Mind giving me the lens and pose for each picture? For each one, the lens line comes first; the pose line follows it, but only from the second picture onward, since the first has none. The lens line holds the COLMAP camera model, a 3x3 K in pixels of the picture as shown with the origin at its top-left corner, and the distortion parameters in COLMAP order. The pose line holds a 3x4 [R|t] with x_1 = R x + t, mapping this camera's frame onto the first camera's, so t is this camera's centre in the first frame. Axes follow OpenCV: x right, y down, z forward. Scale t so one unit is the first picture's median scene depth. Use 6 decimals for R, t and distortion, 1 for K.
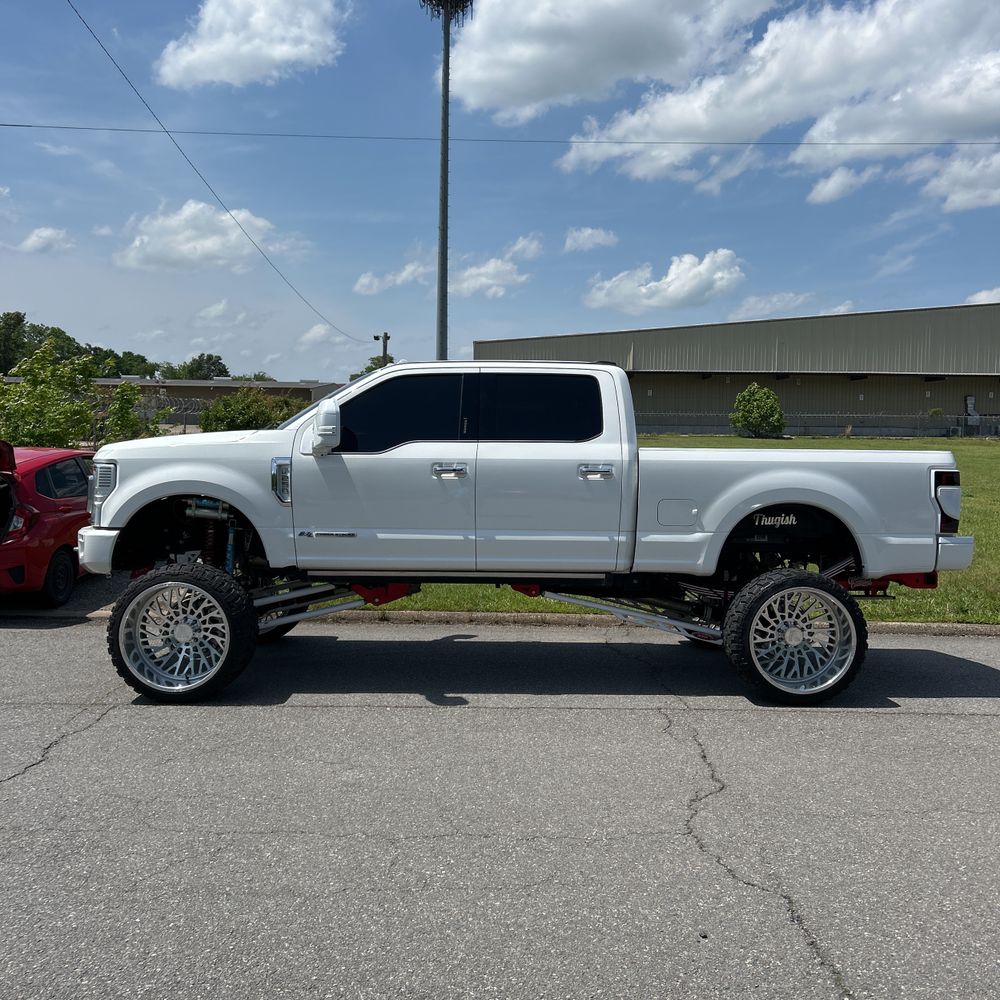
lens RADIAL K [[972.7, 0, 495.1], [0, 972.7, 524.5], [0, 0, 1]] dist [0.076779, -0.151692]
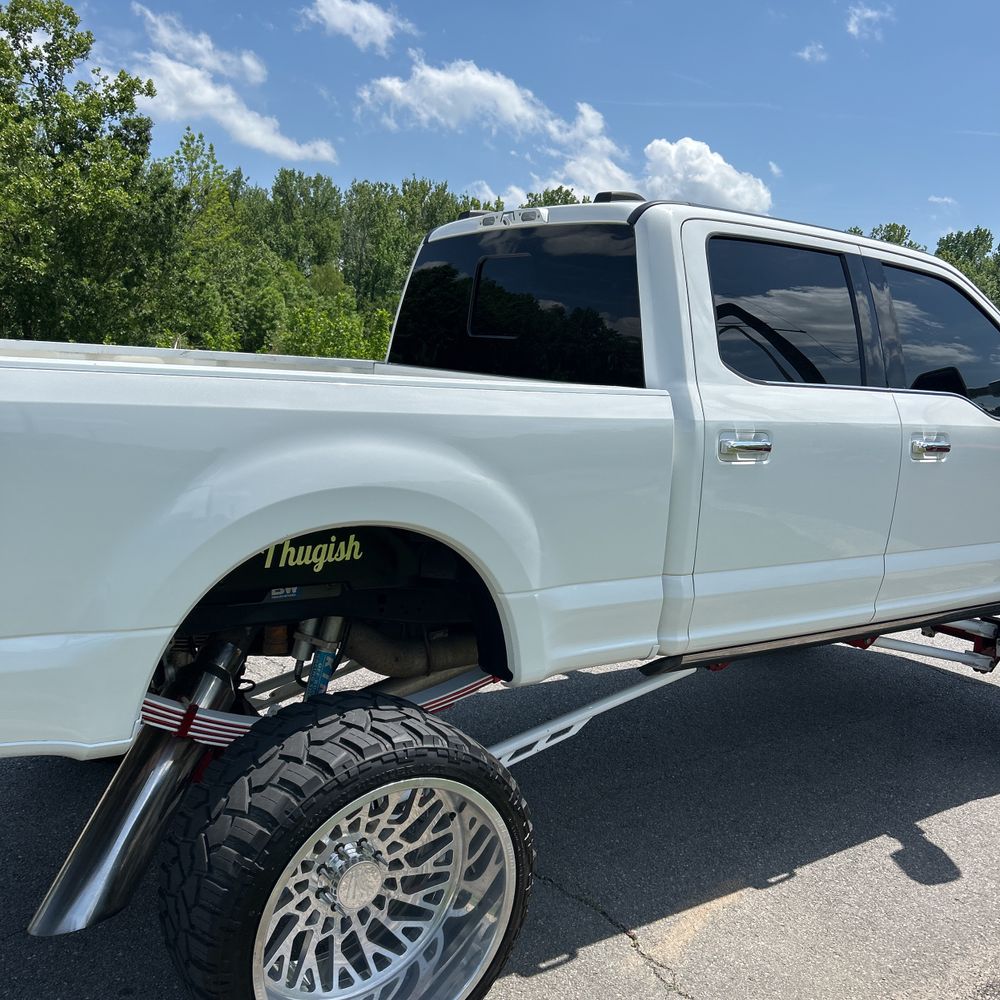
lens RADIAL K [[1013.3, 0, 500.7], [0, 1013.3, 501.8], [0, 0, 1]] dist [0.069071, -0.093521]
pose [[-0.826661, 0.022695, -0.562243, 0.467551], [-0.099103, 0.977696, 0.185175, -0.123738], [0.553905, 0.208797, -0.805974, 1.624938]]
